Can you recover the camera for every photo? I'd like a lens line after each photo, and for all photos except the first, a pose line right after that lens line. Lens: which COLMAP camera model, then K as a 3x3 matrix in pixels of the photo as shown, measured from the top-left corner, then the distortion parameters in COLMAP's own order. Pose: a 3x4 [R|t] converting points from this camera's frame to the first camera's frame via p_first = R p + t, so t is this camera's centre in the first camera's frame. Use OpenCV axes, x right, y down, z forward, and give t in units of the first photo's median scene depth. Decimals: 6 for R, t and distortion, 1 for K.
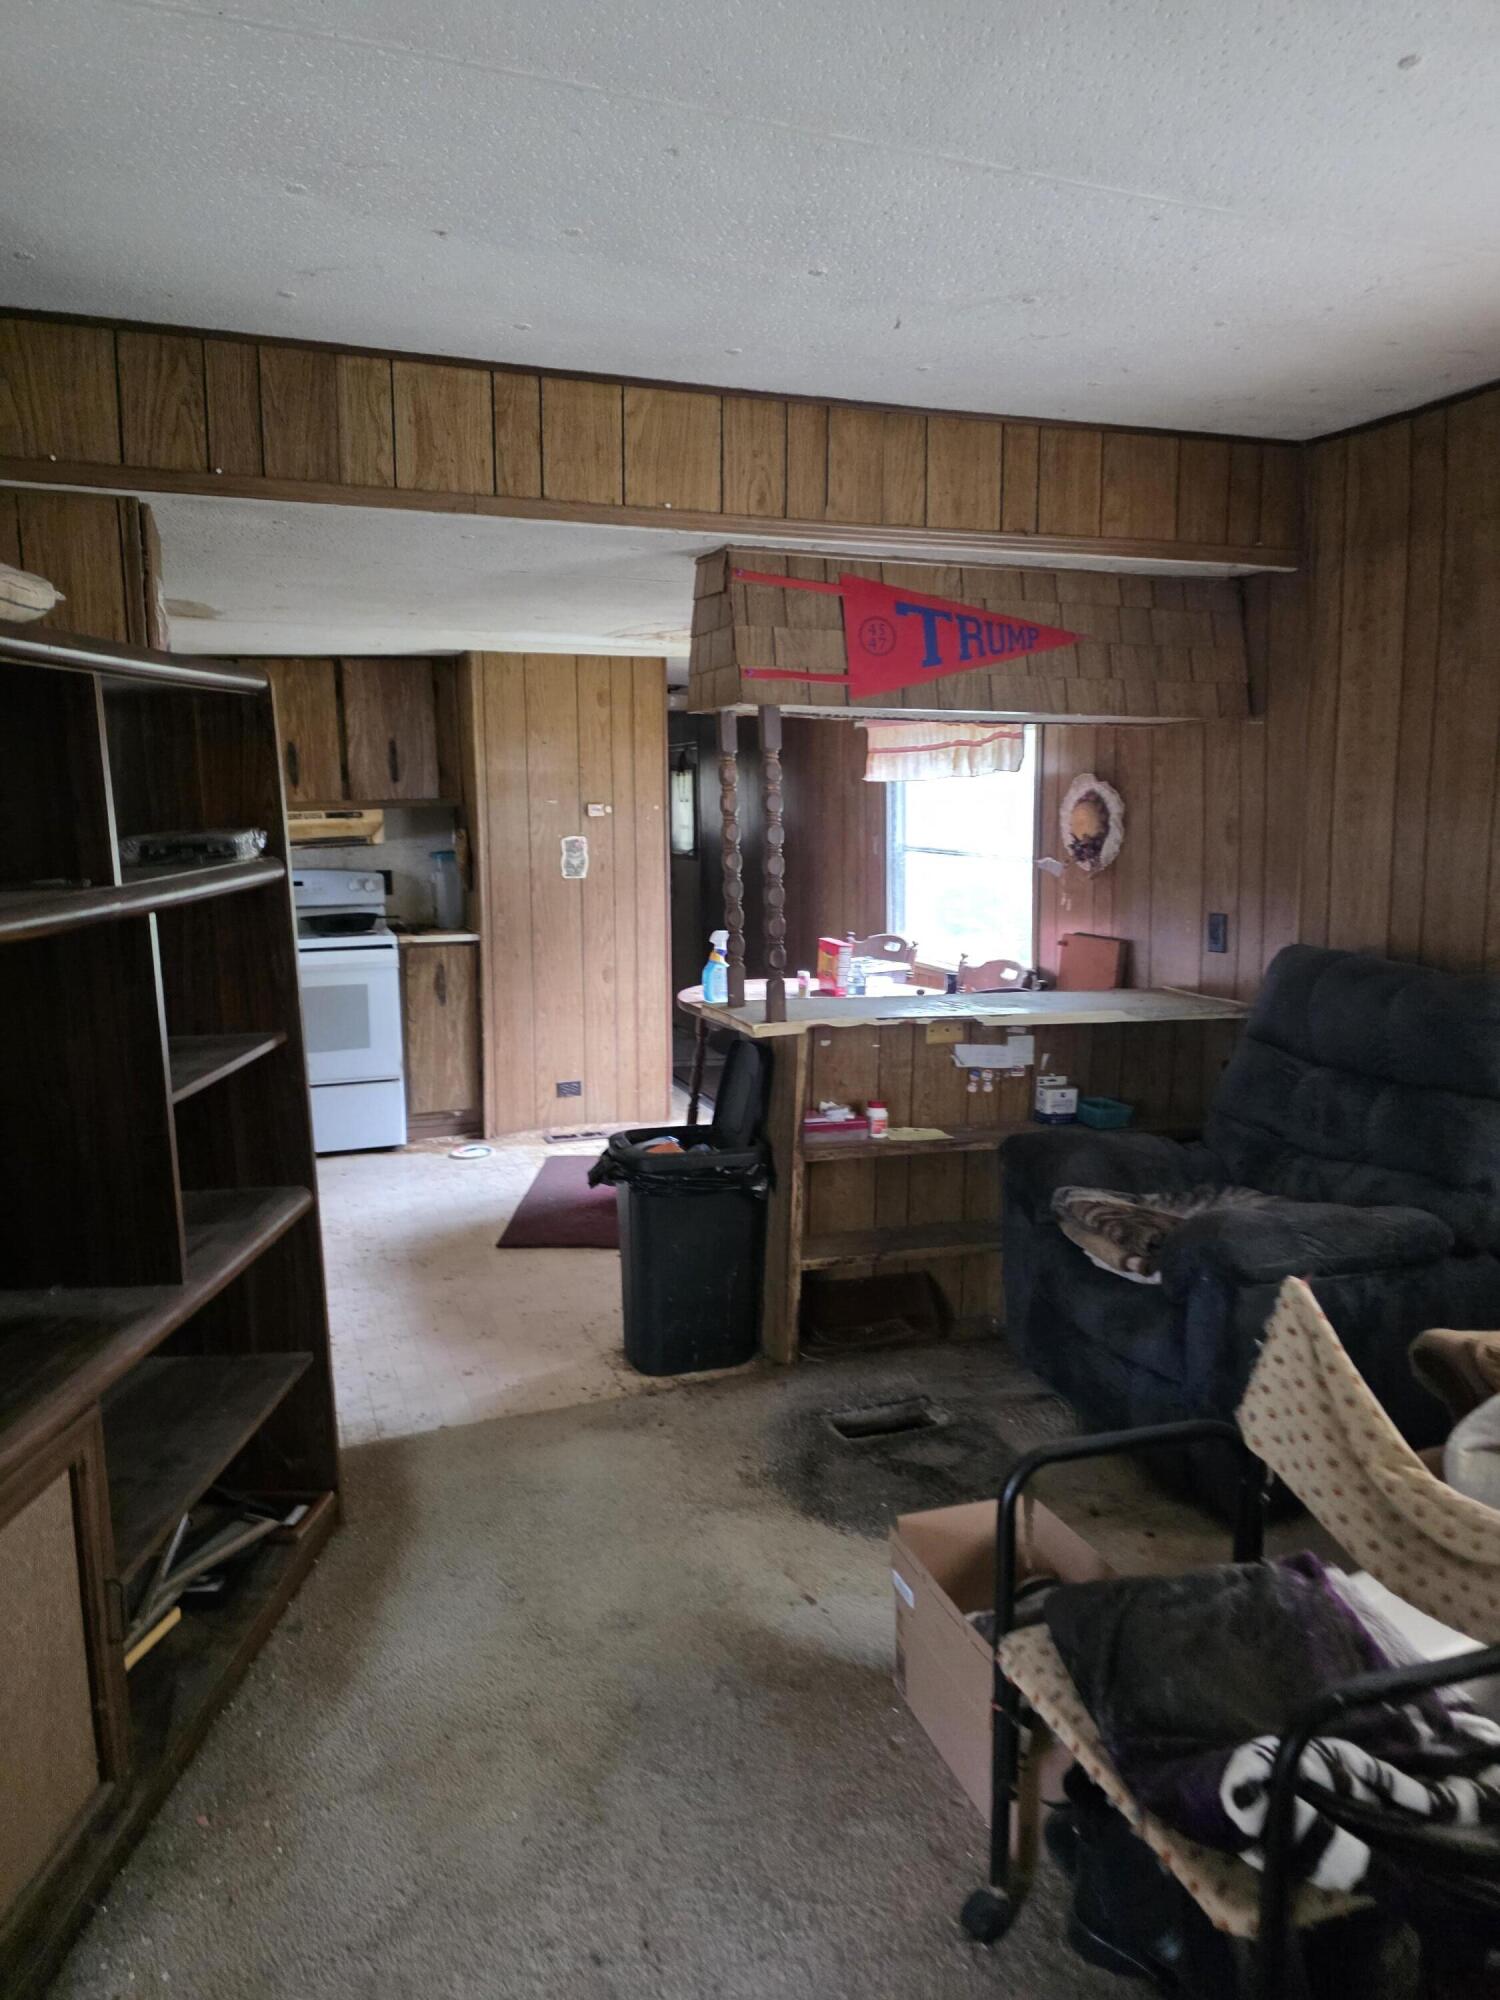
lens RADIAL K [[1365.2, 0, 753.1], [0, 1365.2, 966.4], [0, 0, 1]] dist [0.067942, -0.089412]
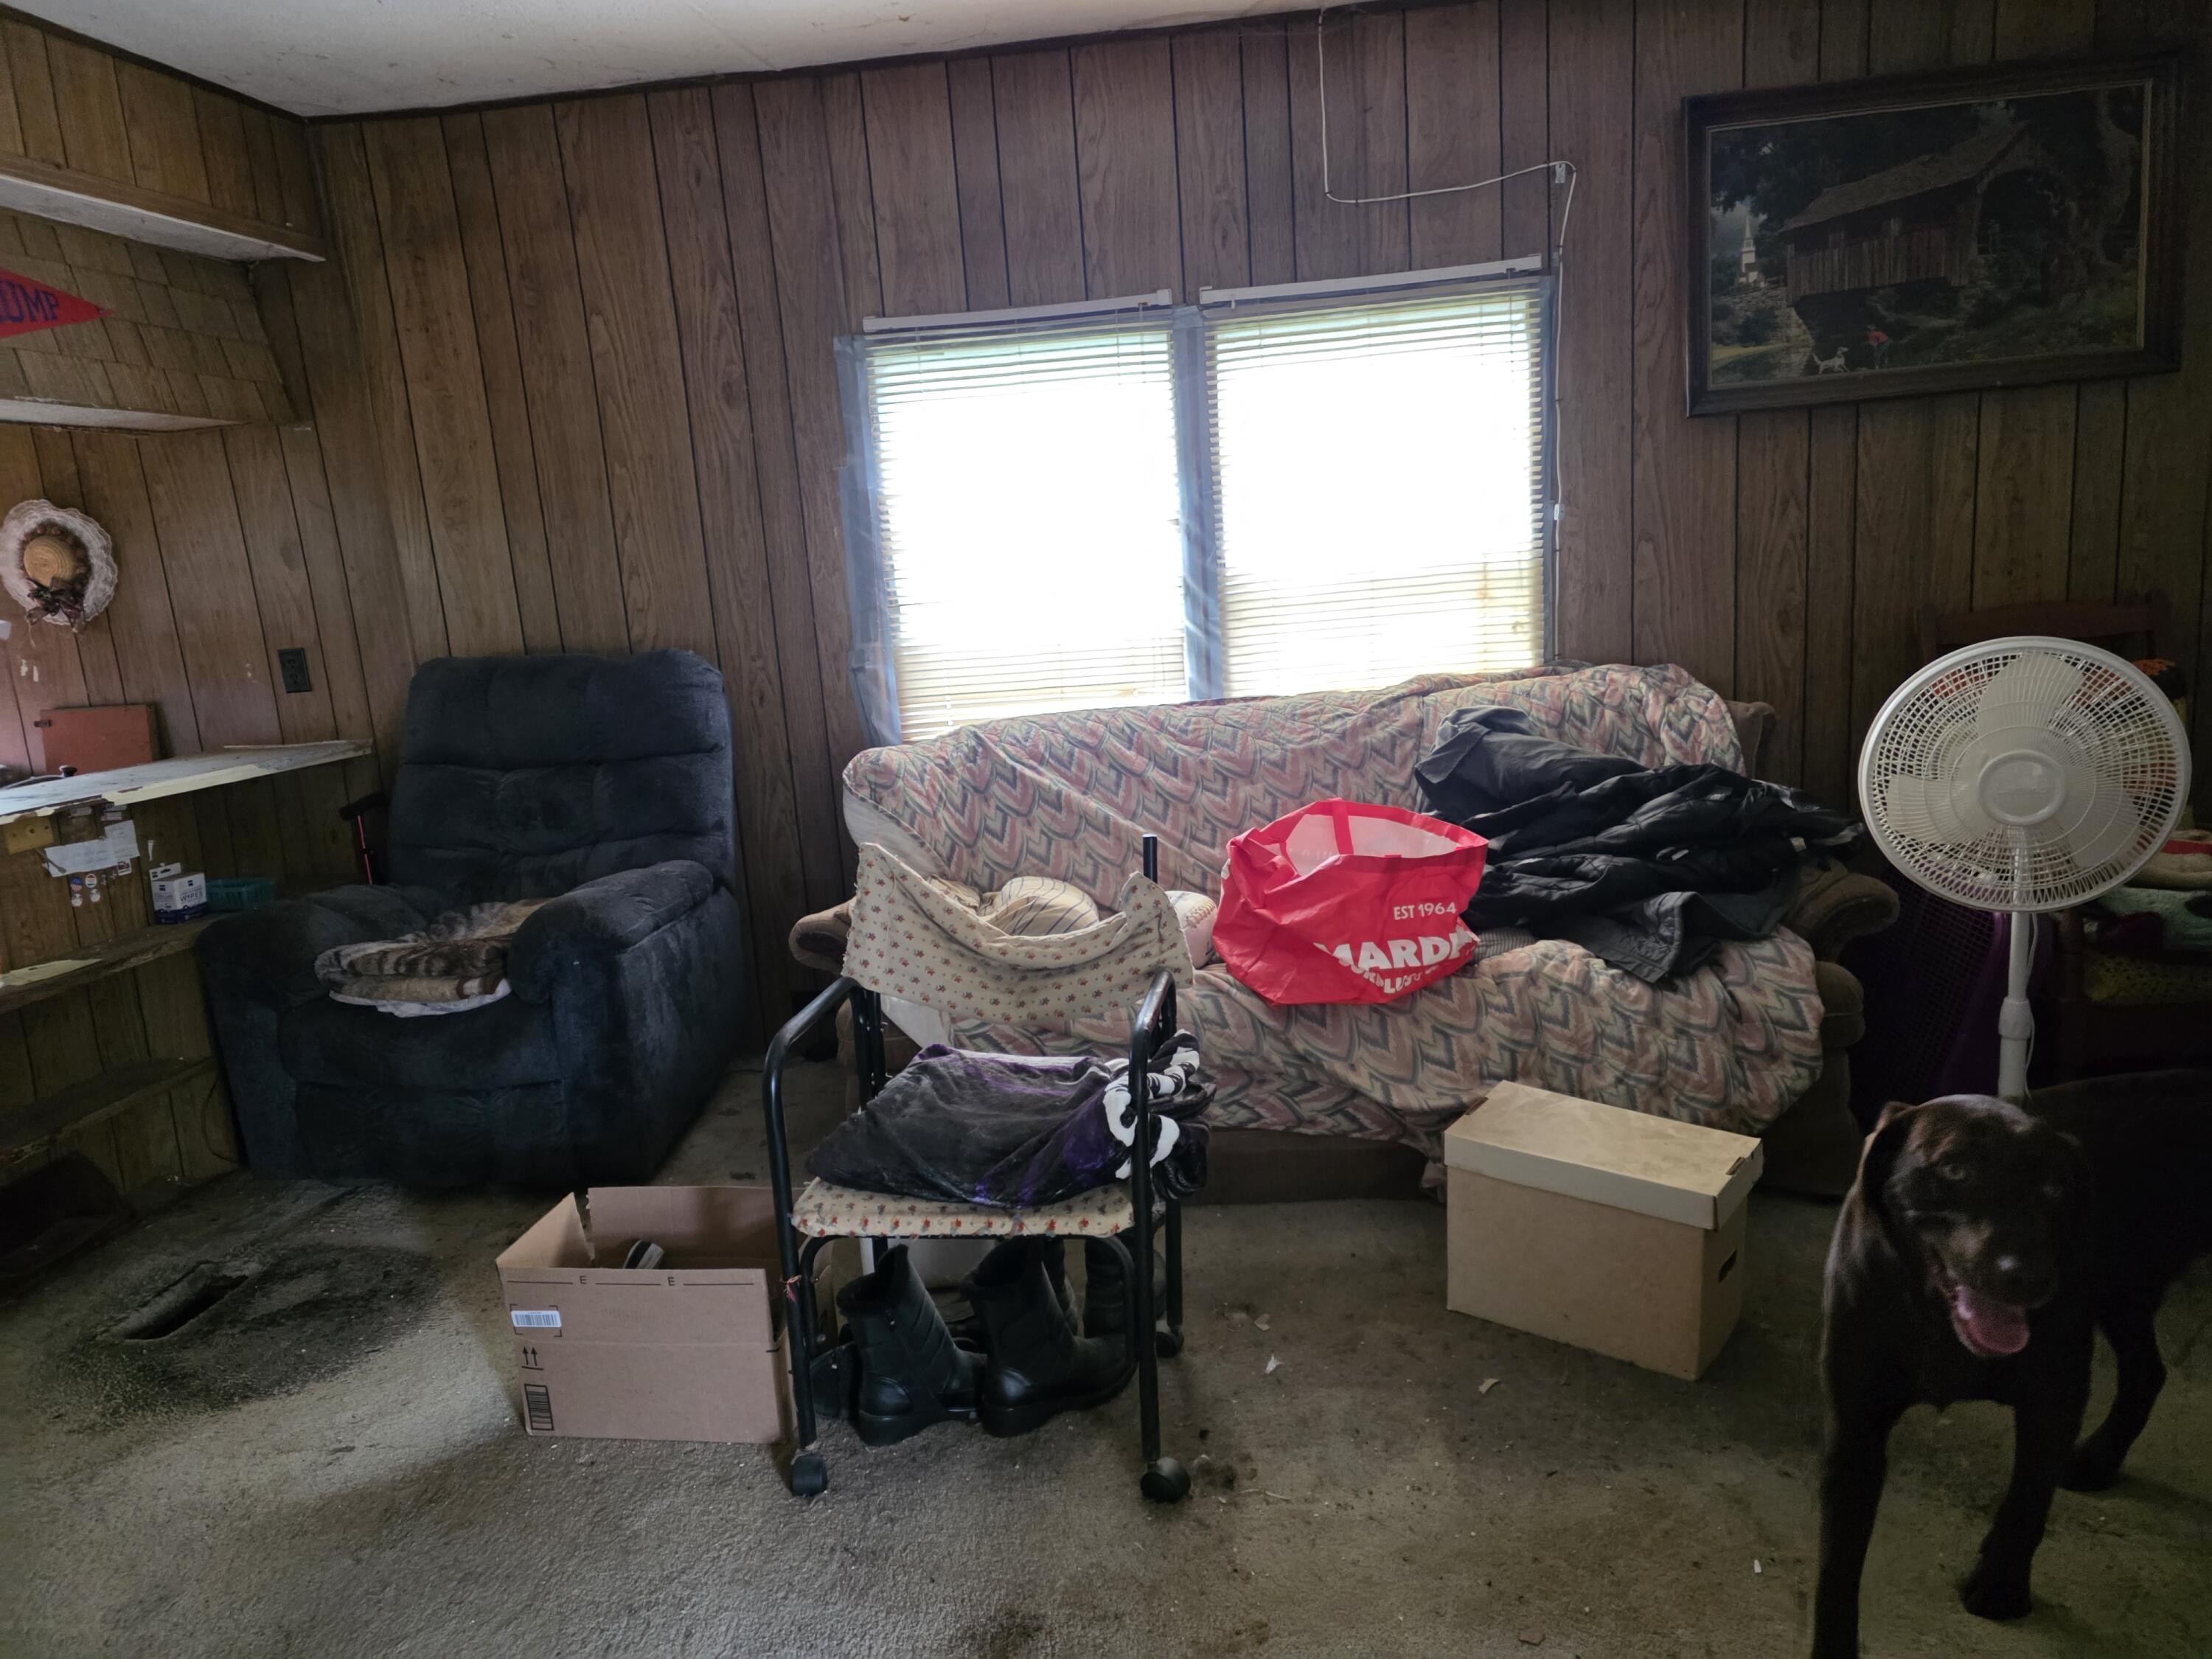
lens RADIAL K [[1496.3, 0, 1106.0], [0, 1496.3, 829.5], [0, 0, 1]] dist [0.046771, -0.042454]
pose [[0.454634, -0.206742, 0.866352, -0.330170], [0.174150, 0.974547, 0.141172, 0.032783], [-0.873487, 0.086694, 0.479067, 0.091674]]
